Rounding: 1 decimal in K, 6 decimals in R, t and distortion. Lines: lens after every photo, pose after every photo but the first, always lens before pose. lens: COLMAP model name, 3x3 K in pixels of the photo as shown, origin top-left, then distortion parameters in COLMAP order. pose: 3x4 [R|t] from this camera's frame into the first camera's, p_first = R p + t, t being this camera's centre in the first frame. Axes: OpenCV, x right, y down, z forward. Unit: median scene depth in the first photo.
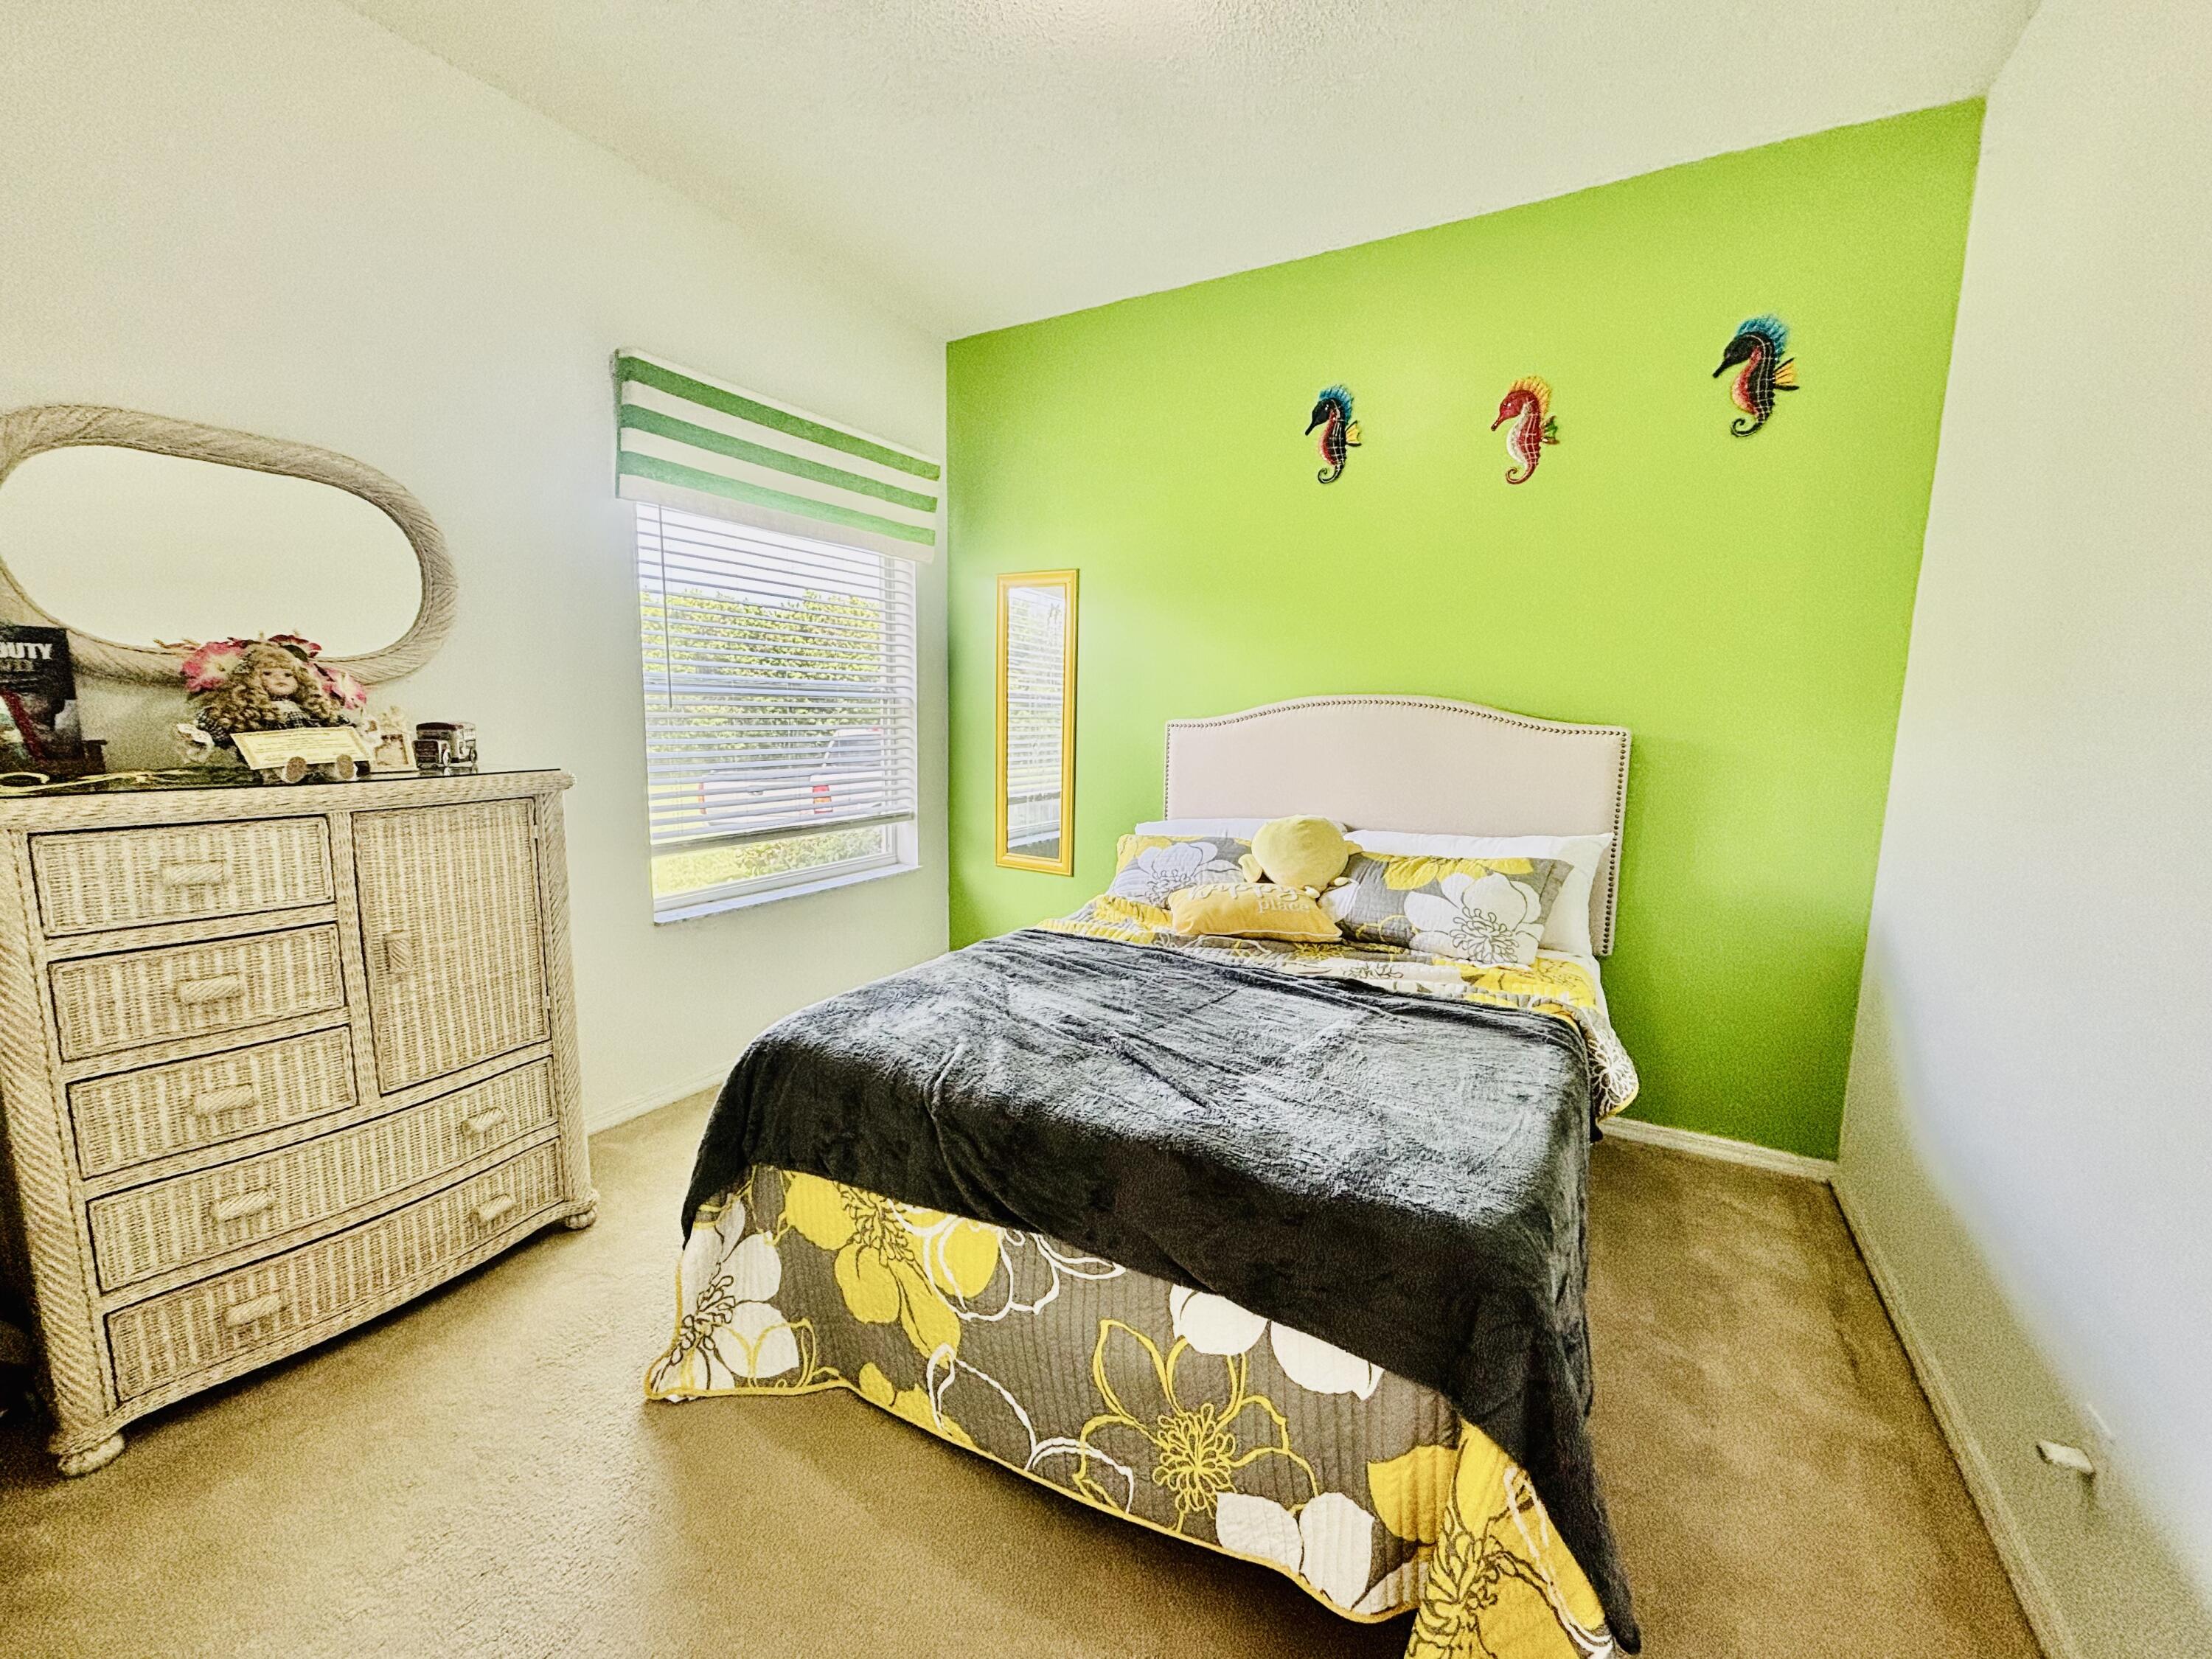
lens RADIAL K [[890.4, 0, 1107.9], [0, 890.4, 833.6], [0, 0, 1]] dist [-0.001126, 0.000530]
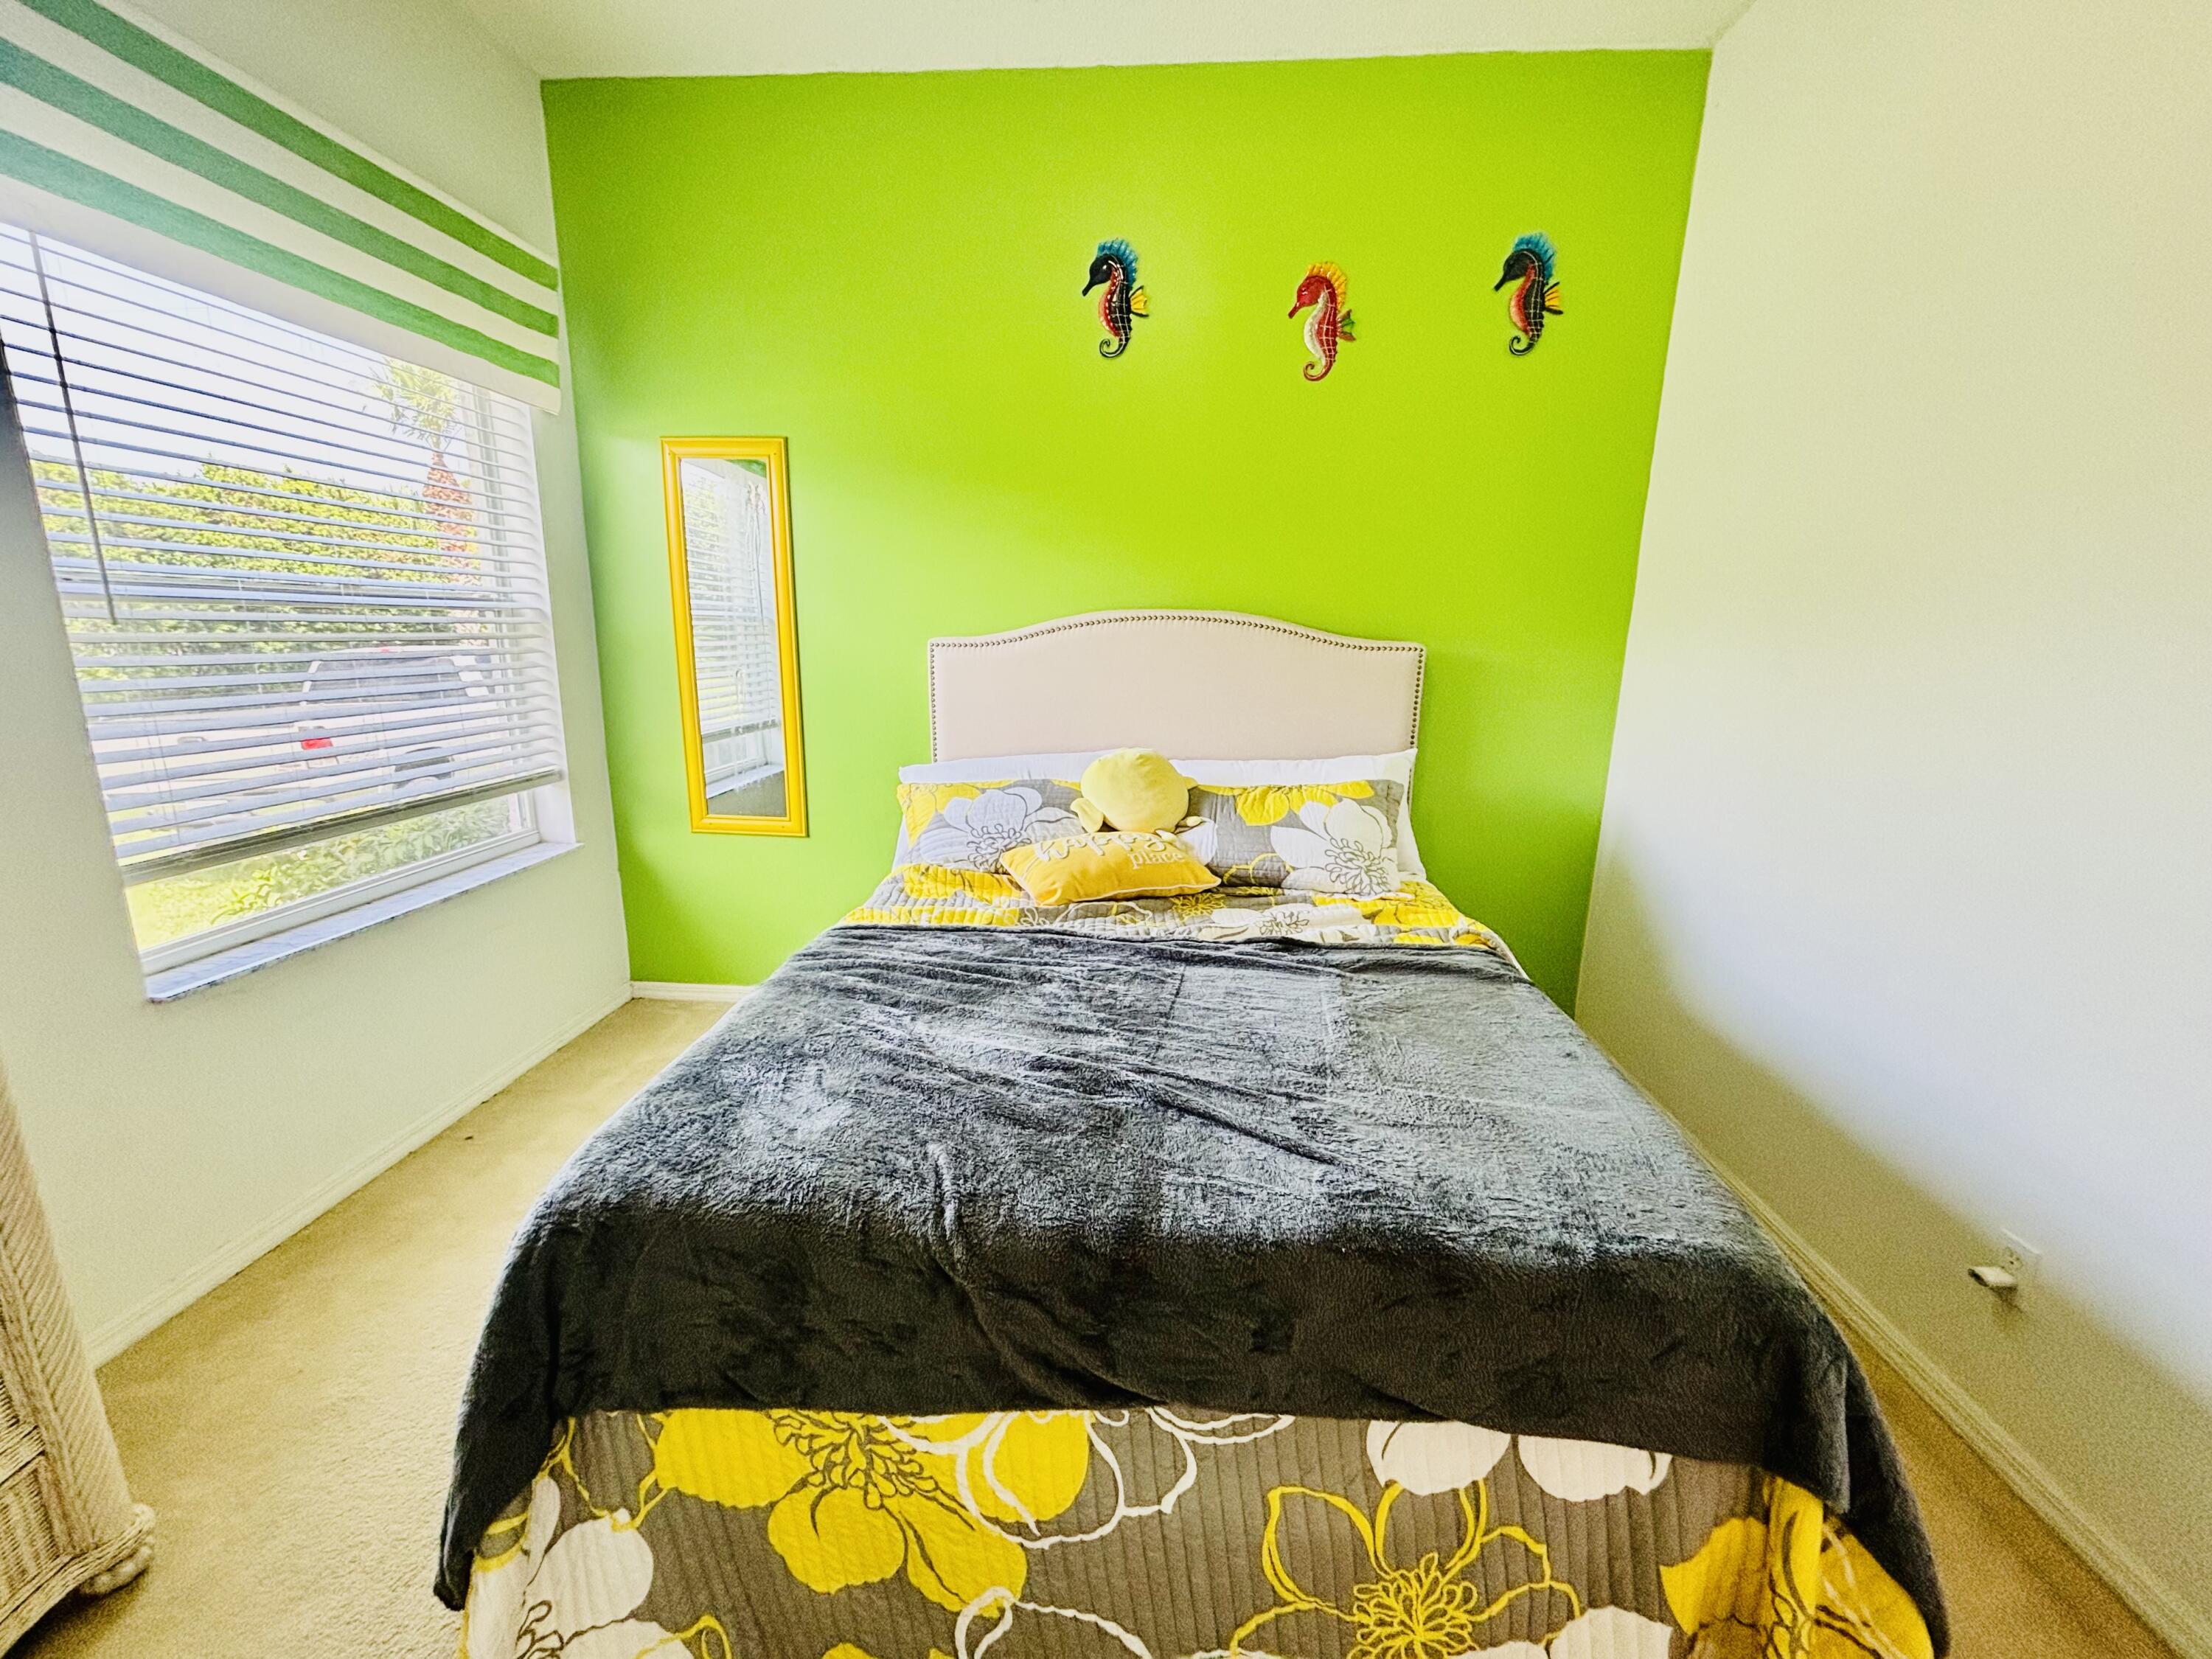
lens RADIAL K [[890.4, 0, 1103.4], [0, 890.4, 828.8], [0, 0, 1]] dist [-0.001126, 0.000530]
pose [[0.900776, -0.098754, 0.422906, -0.236359], [0.060841, 0.992895, 0.102265, -0.042458], [-0.430000, -0.066388, 0.900385, 0.277931]]
